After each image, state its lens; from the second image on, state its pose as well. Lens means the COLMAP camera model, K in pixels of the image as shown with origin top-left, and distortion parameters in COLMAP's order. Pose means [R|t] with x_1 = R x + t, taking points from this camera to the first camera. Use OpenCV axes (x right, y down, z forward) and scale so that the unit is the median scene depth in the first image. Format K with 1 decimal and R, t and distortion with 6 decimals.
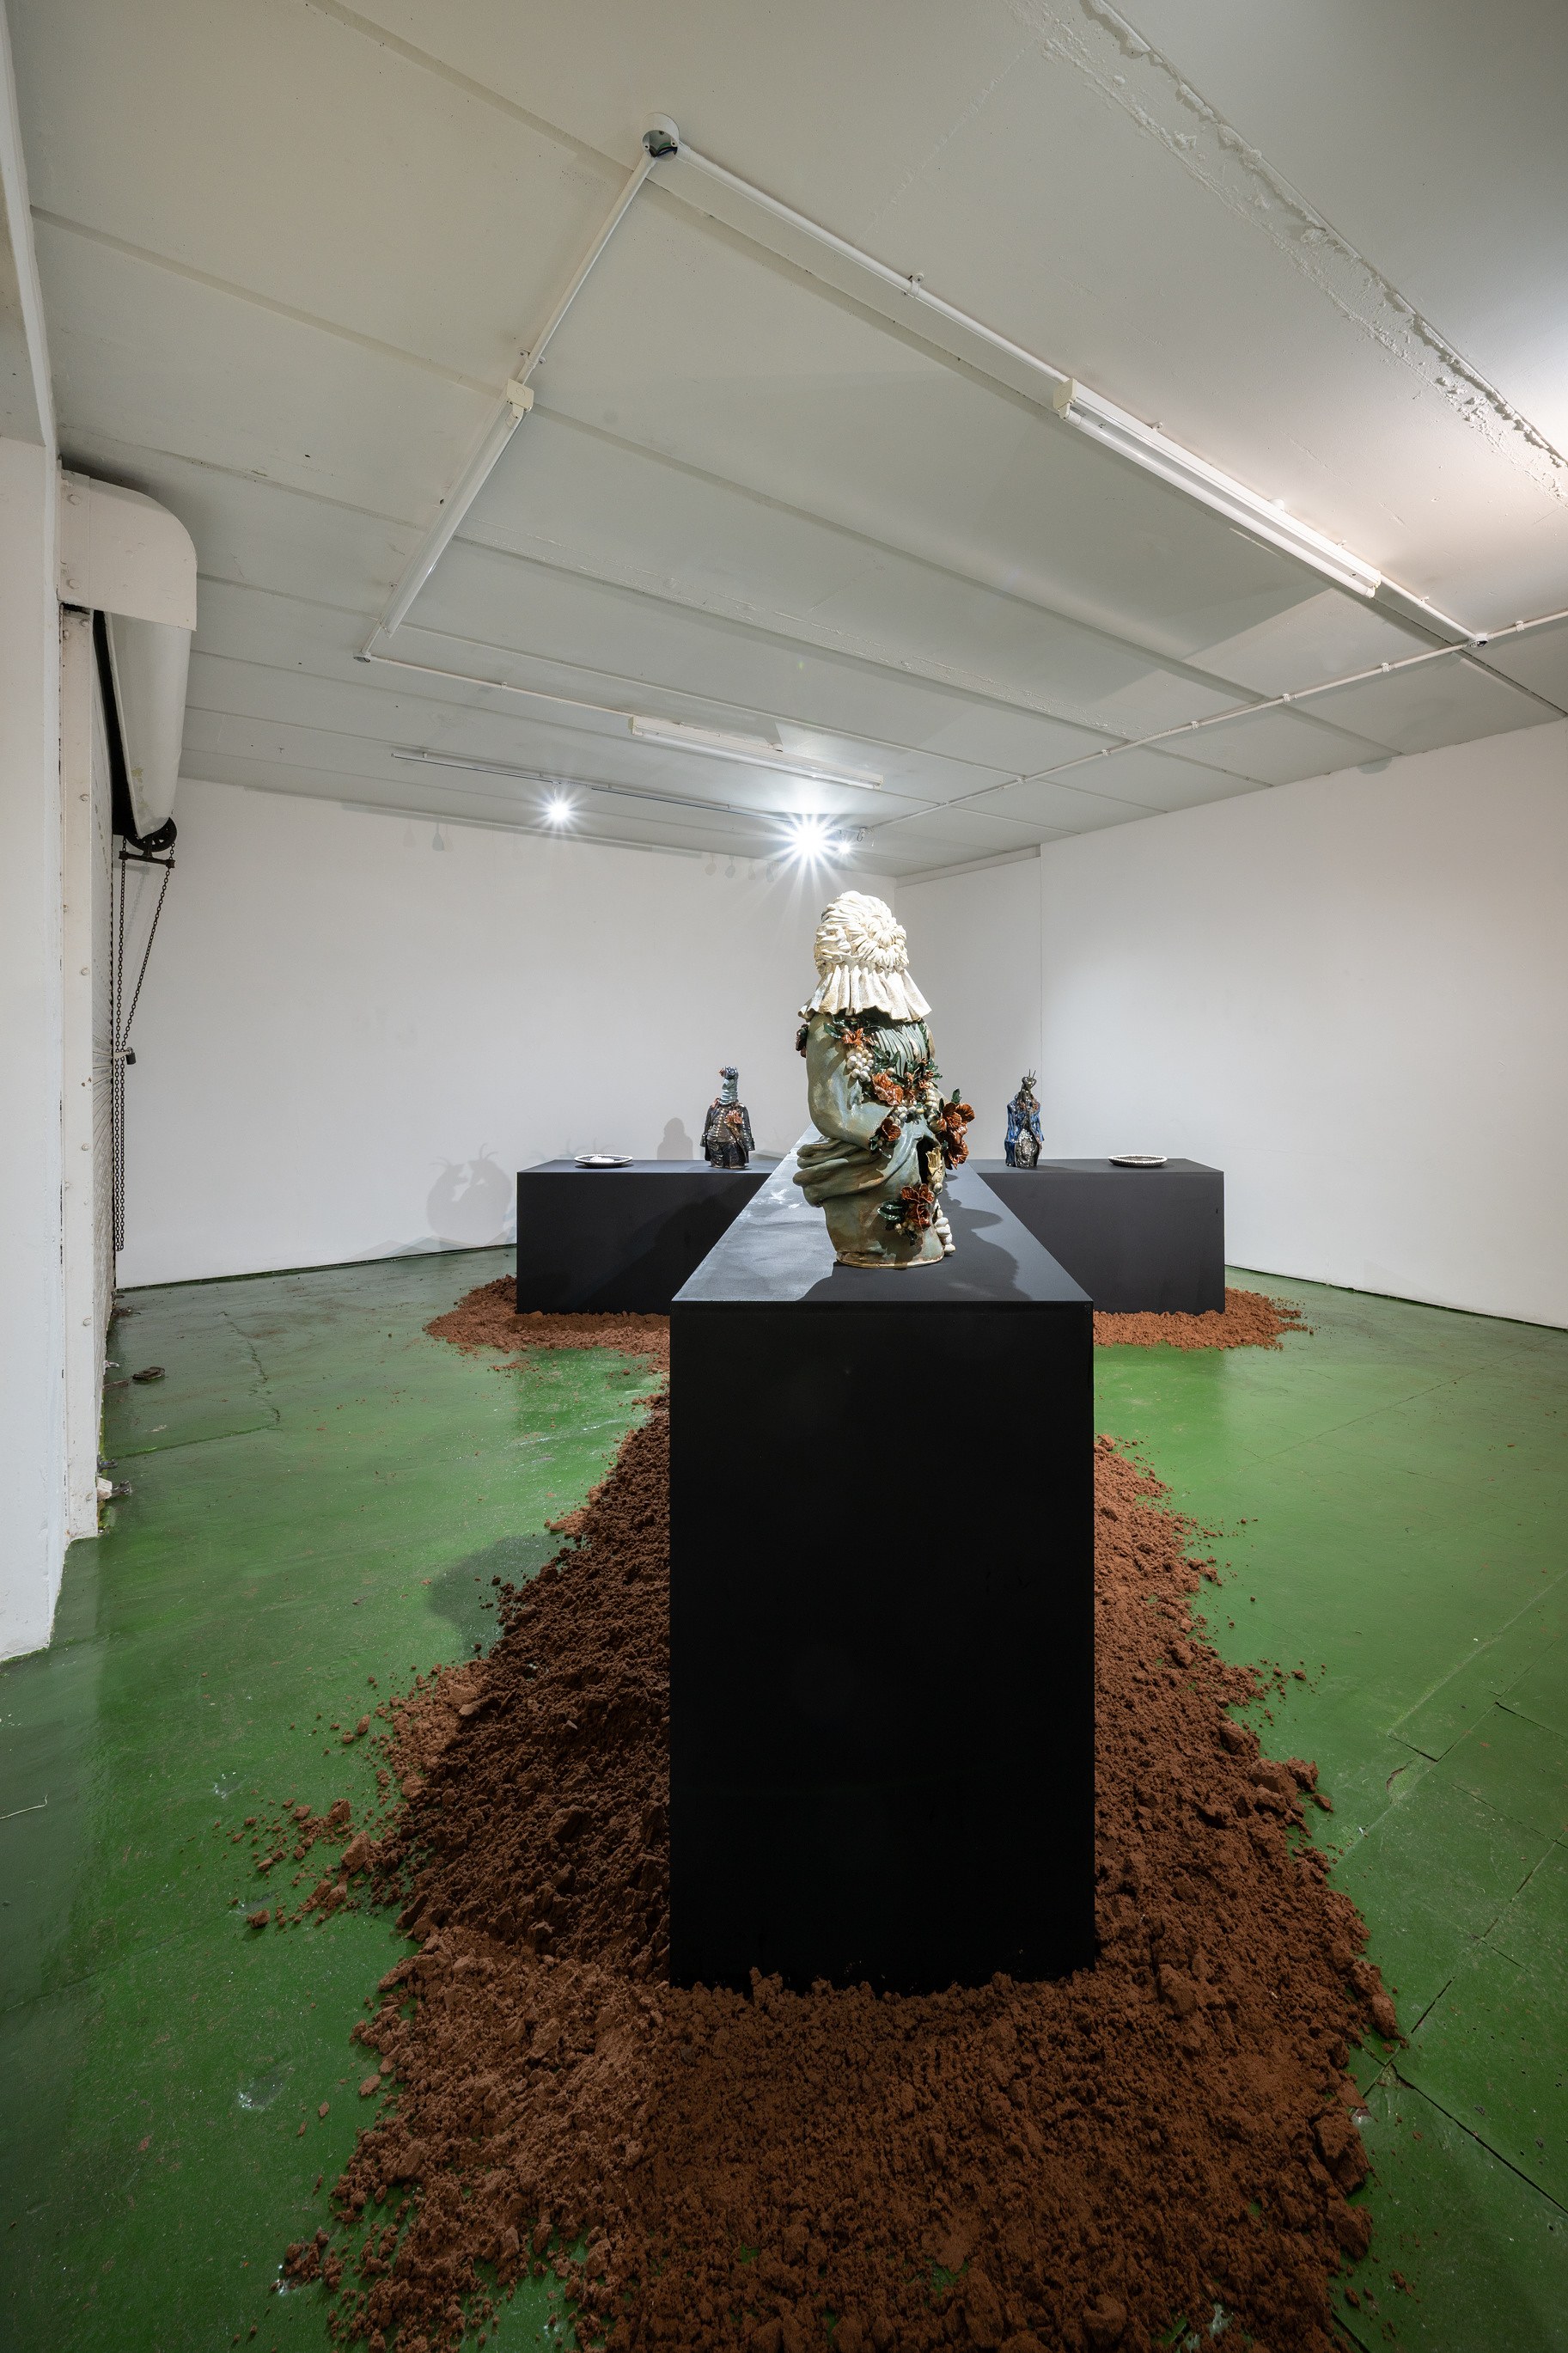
lens RADIAL K [[937.8, 0, 864.2], [0, 937.8, 1033.4], [0, 0, 1]] dist [-0.001587, -0.000084]
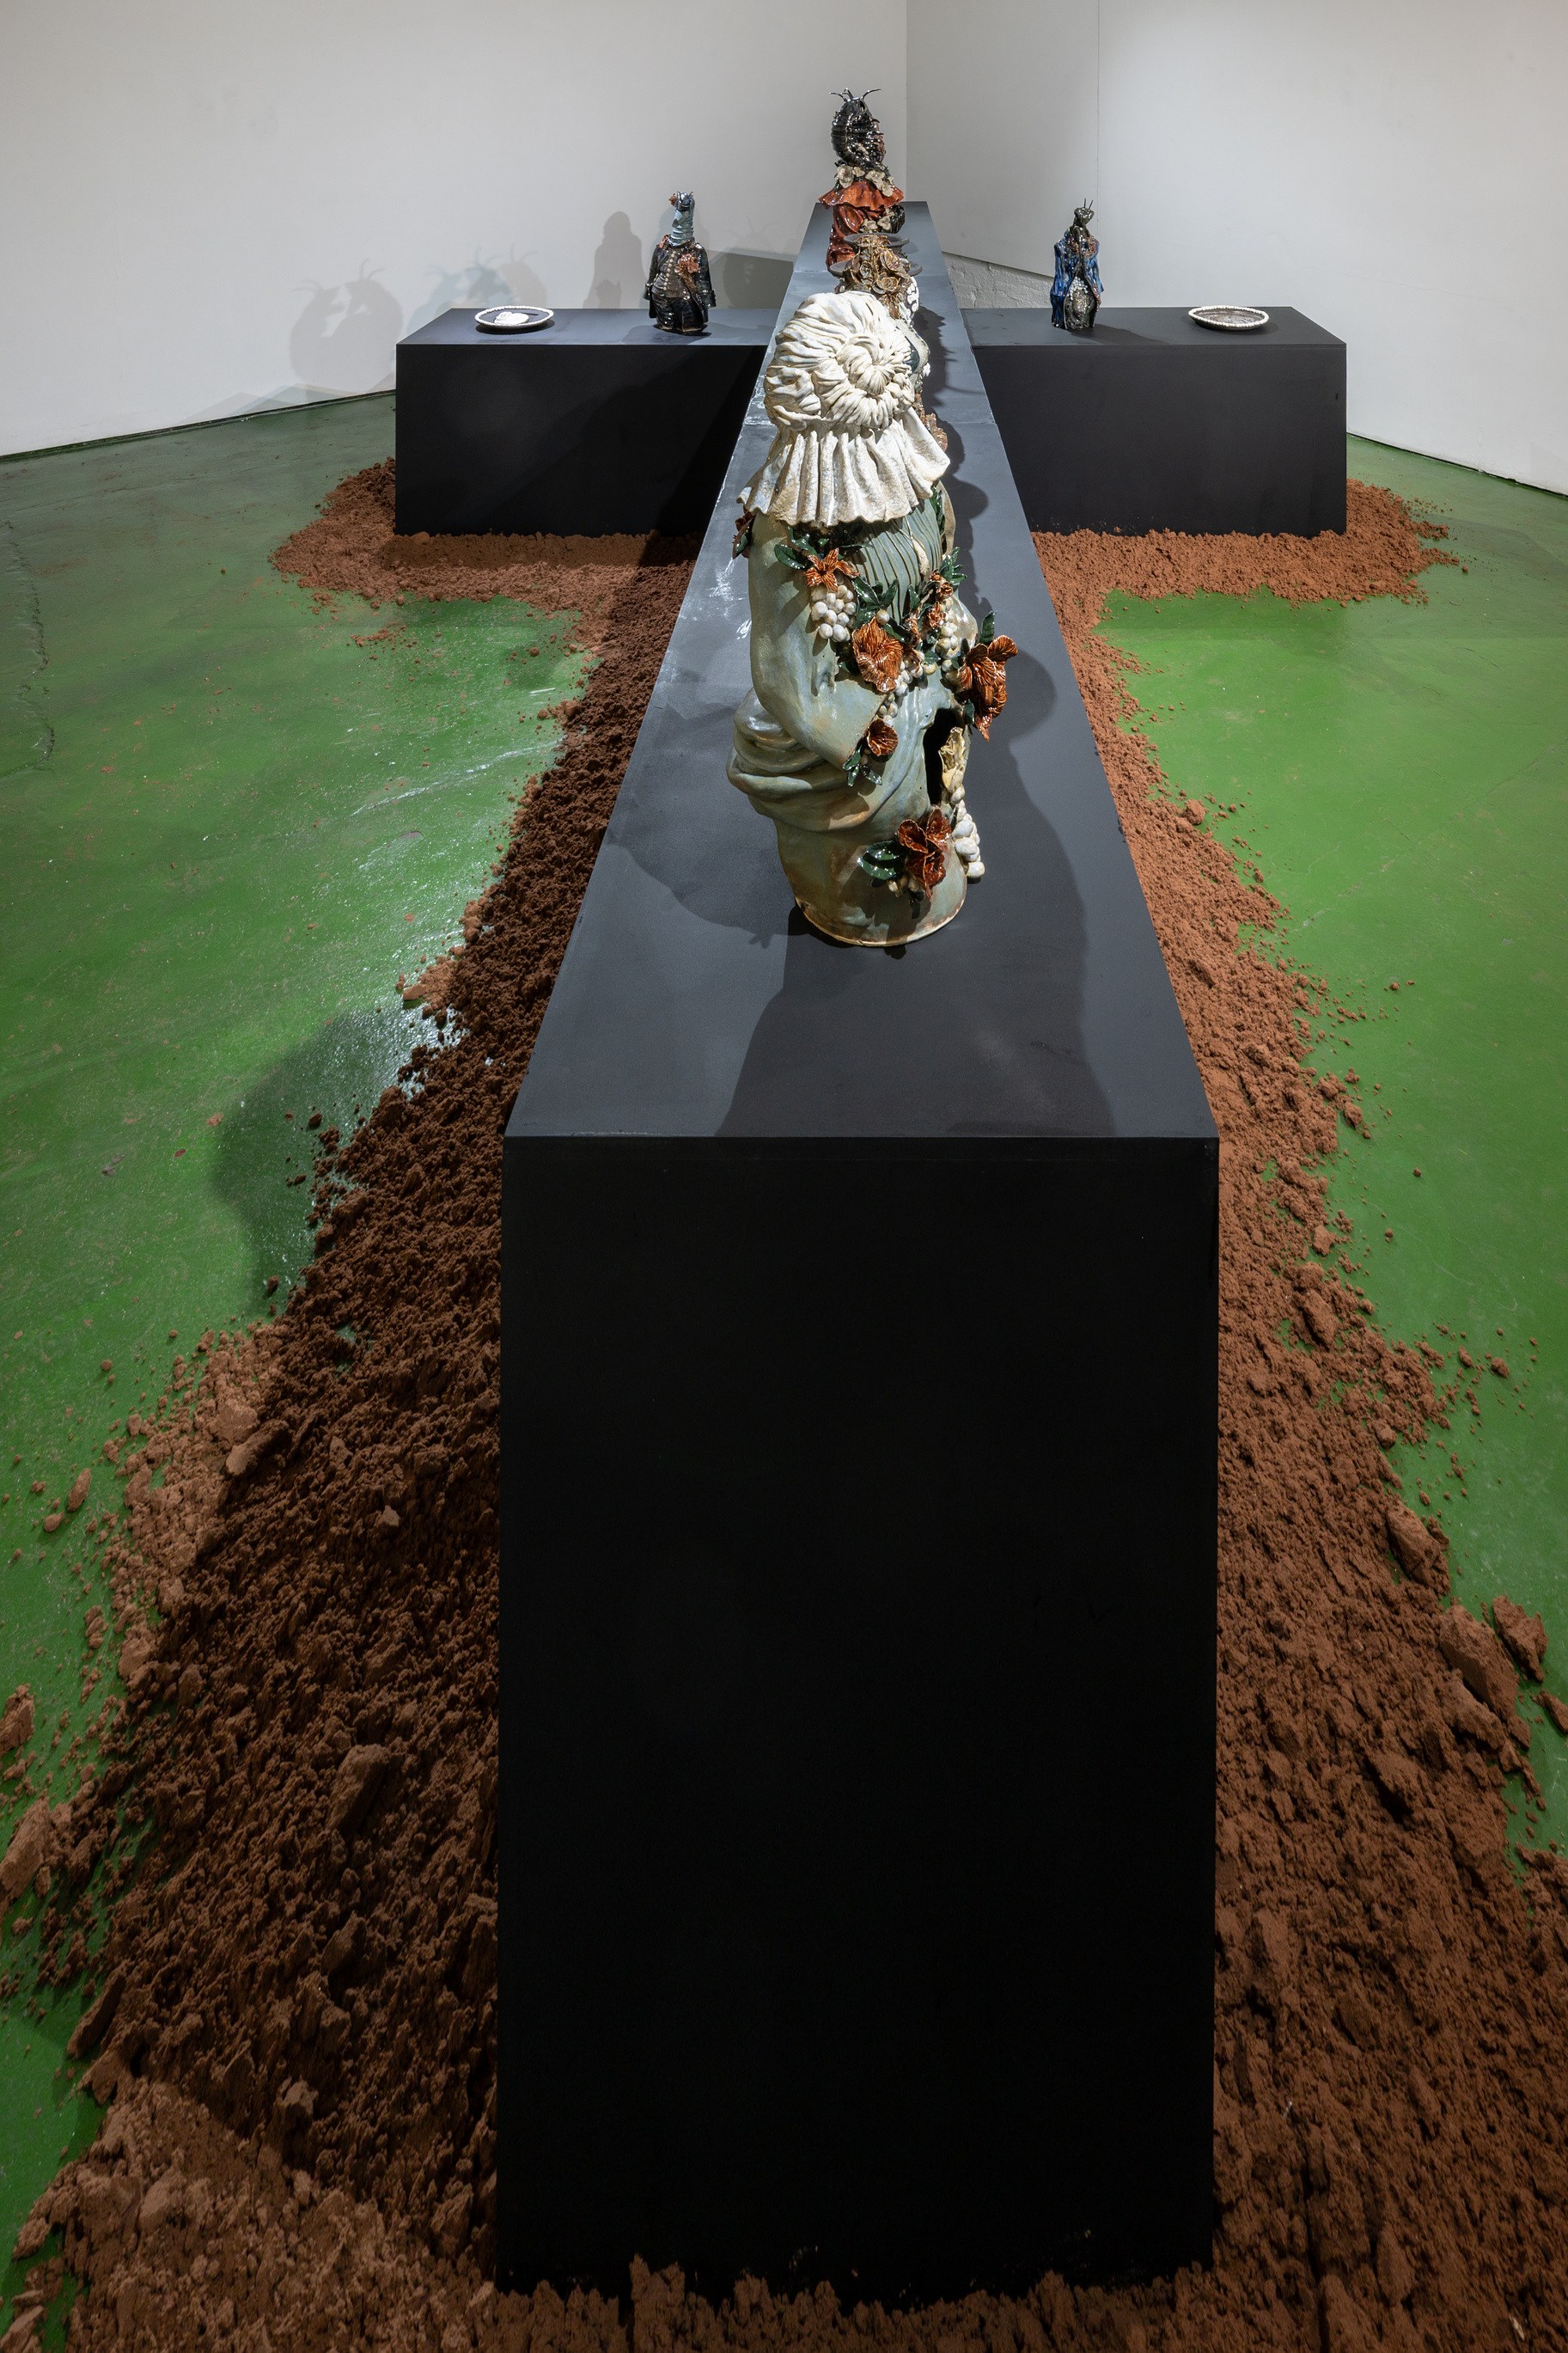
lens RADIAL K [[1898.0, 0, 784.0], [0, 1898.0, 1176.5], [0, 0, 1]] dist [-0.000946, -0.002544]
pose [[0.999902, 0.006680, -0.012280, -0.022695], [-0.006510, 0.999883, 0.013827, 0.462297], [0.012371, -0.013746, 0.999829, -0.302516]]
